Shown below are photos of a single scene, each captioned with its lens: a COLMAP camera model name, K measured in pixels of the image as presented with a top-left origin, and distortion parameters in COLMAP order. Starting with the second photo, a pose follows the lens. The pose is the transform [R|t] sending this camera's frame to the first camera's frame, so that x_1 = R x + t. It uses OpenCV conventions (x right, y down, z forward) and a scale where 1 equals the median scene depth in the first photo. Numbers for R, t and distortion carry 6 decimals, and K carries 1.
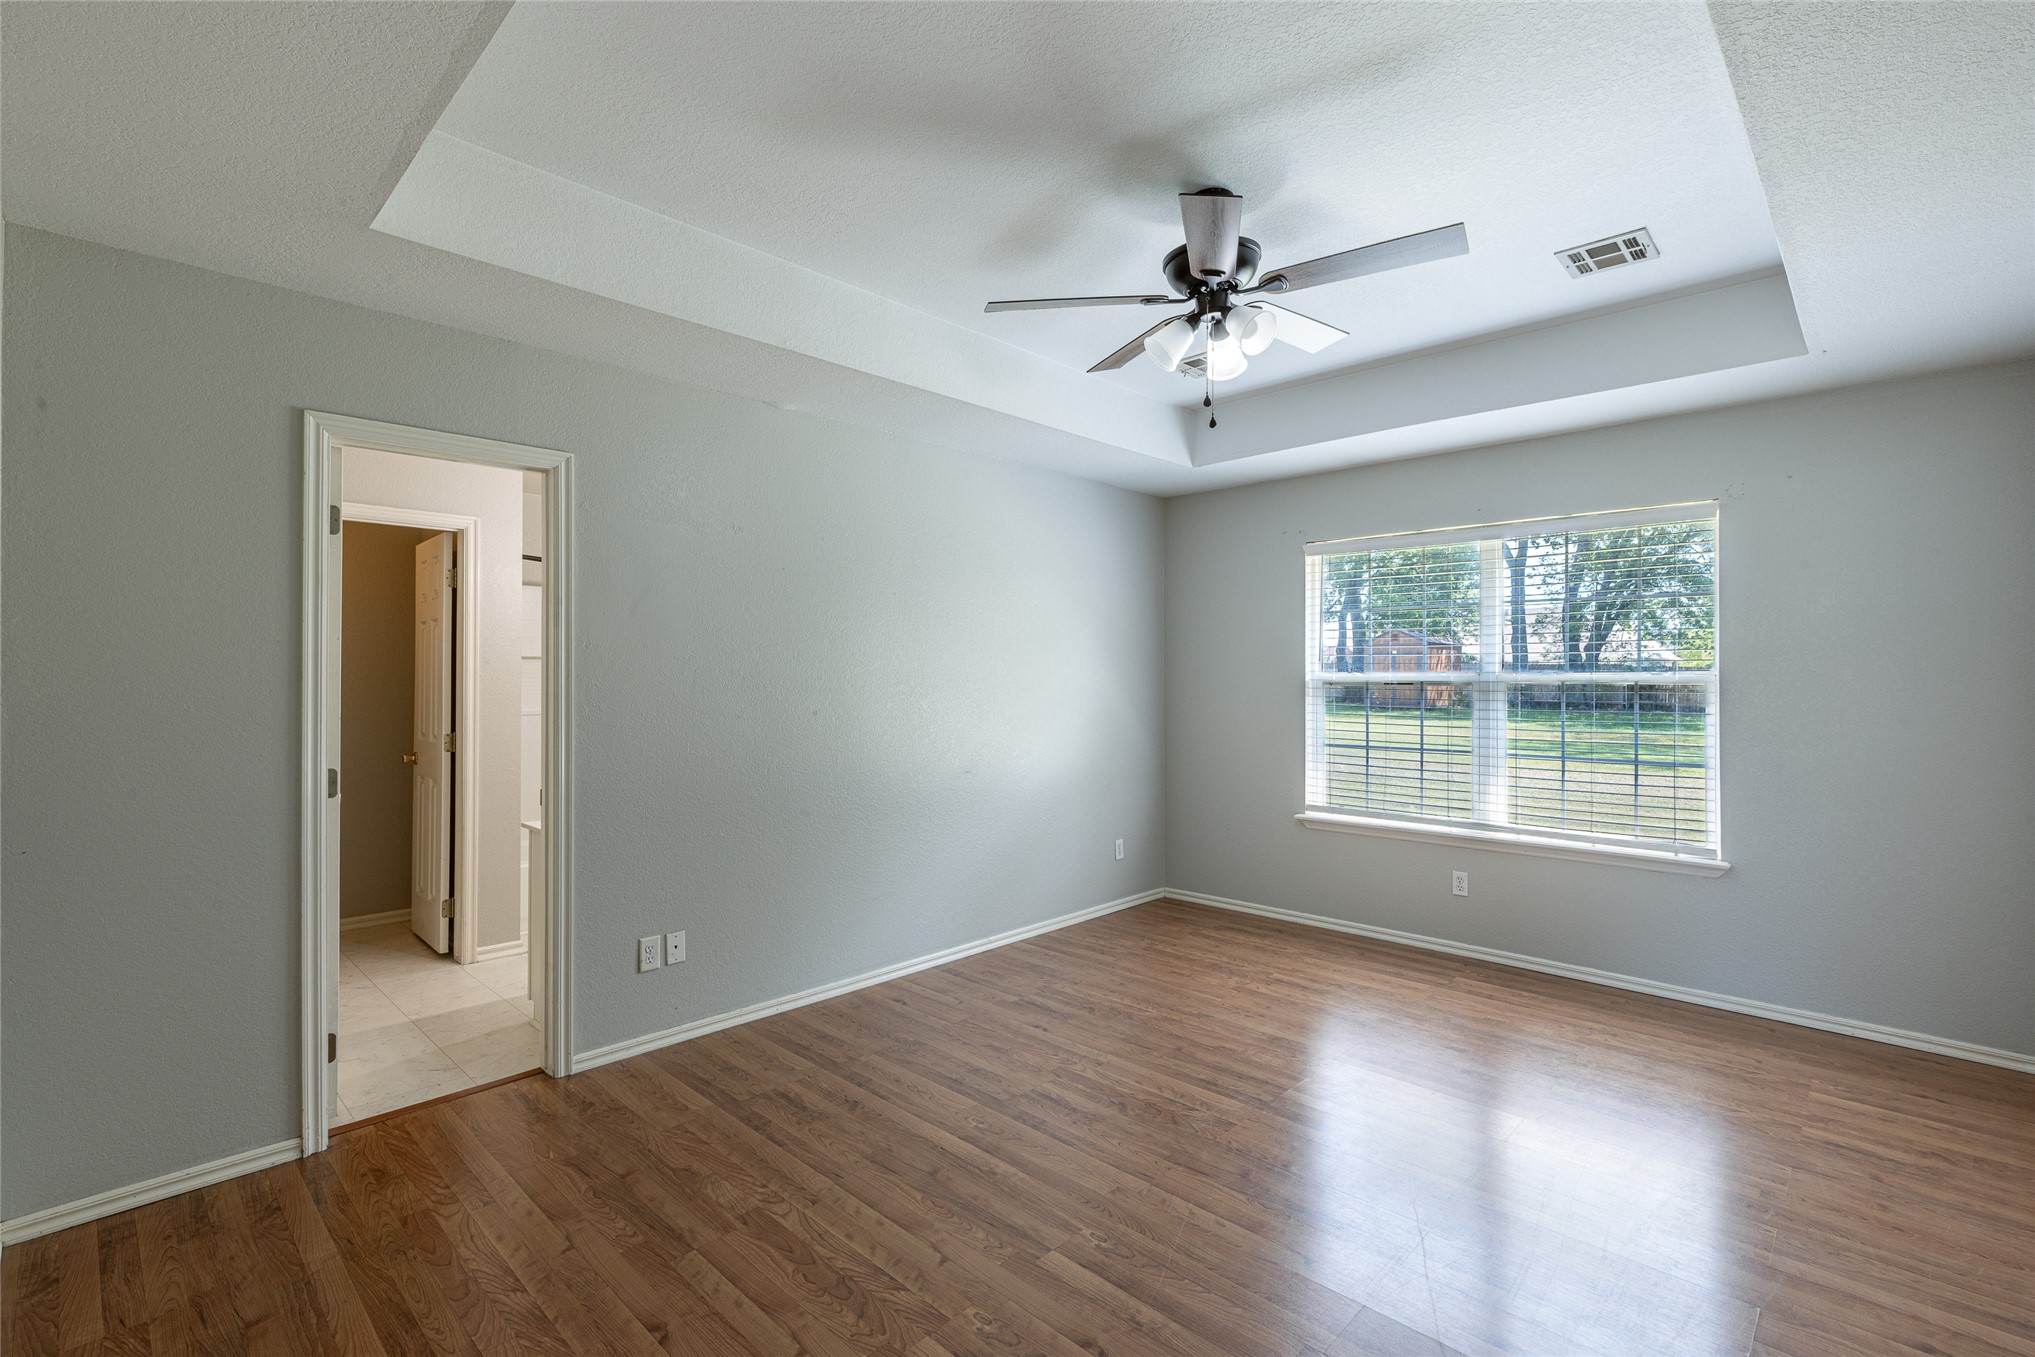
lens RADIAL K [[908.6, 0, 1010.0], [0, 908.6, 681.4], [0, 0, 1]] dist [0.005619, -0.000863]
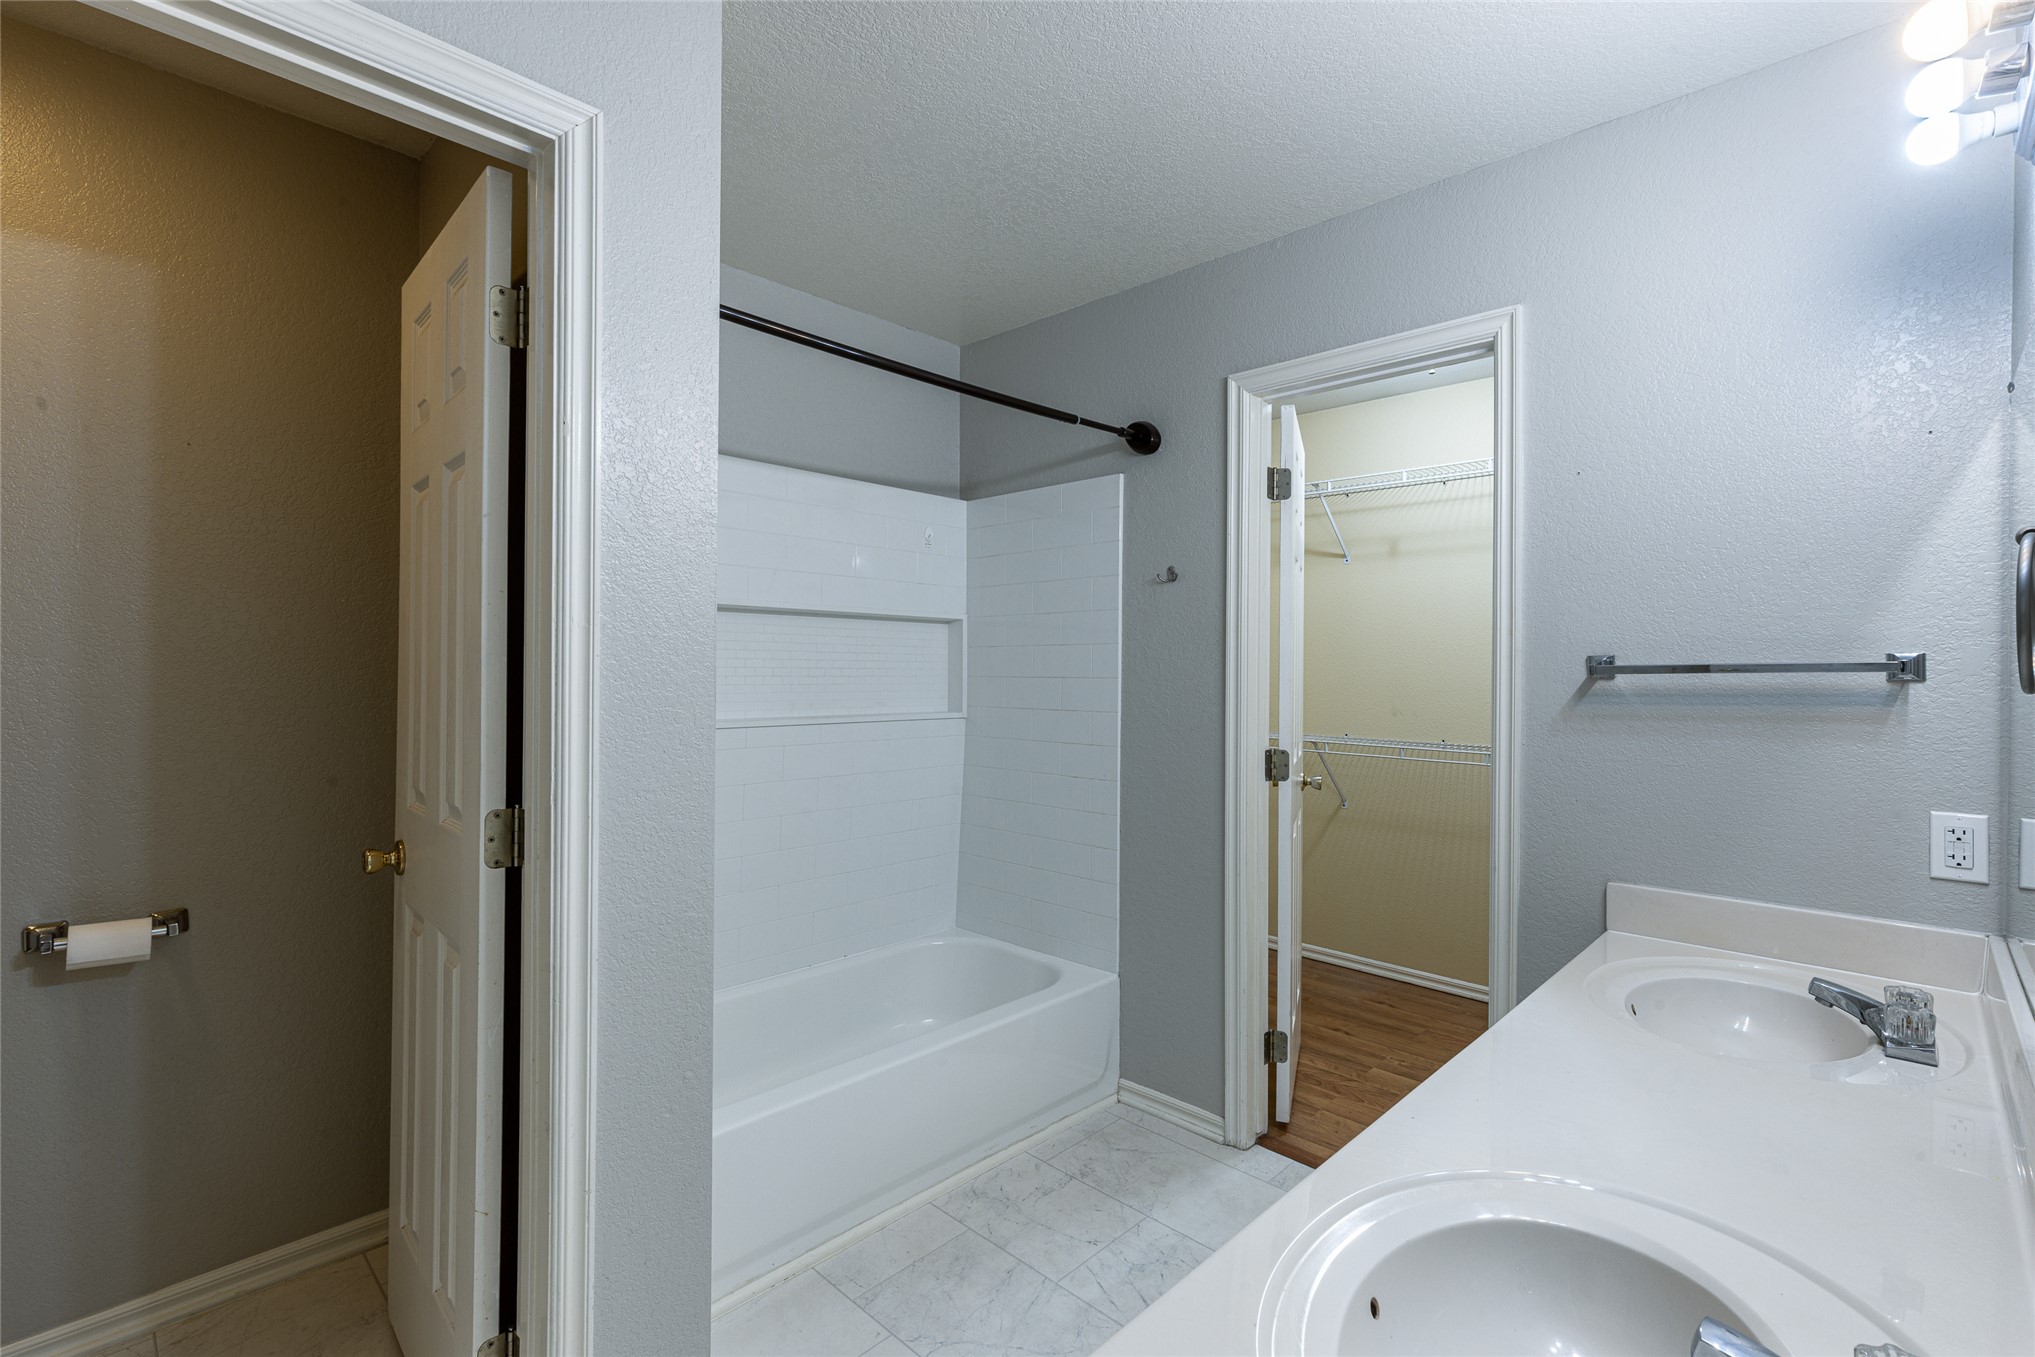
lens RADIAL K [[908.6, 0, 1021.5], [0, 908.6, 673.0], [0, 0, 1]] dist [0.005619, -0.000863]
pose [[0.999978, 0.005240, 0.004061, -0.436154], [-0.005258, 0.999976, 0.004475, 0.007674], [-0.004037, -0.004496, 0.999982, 0.682438]]
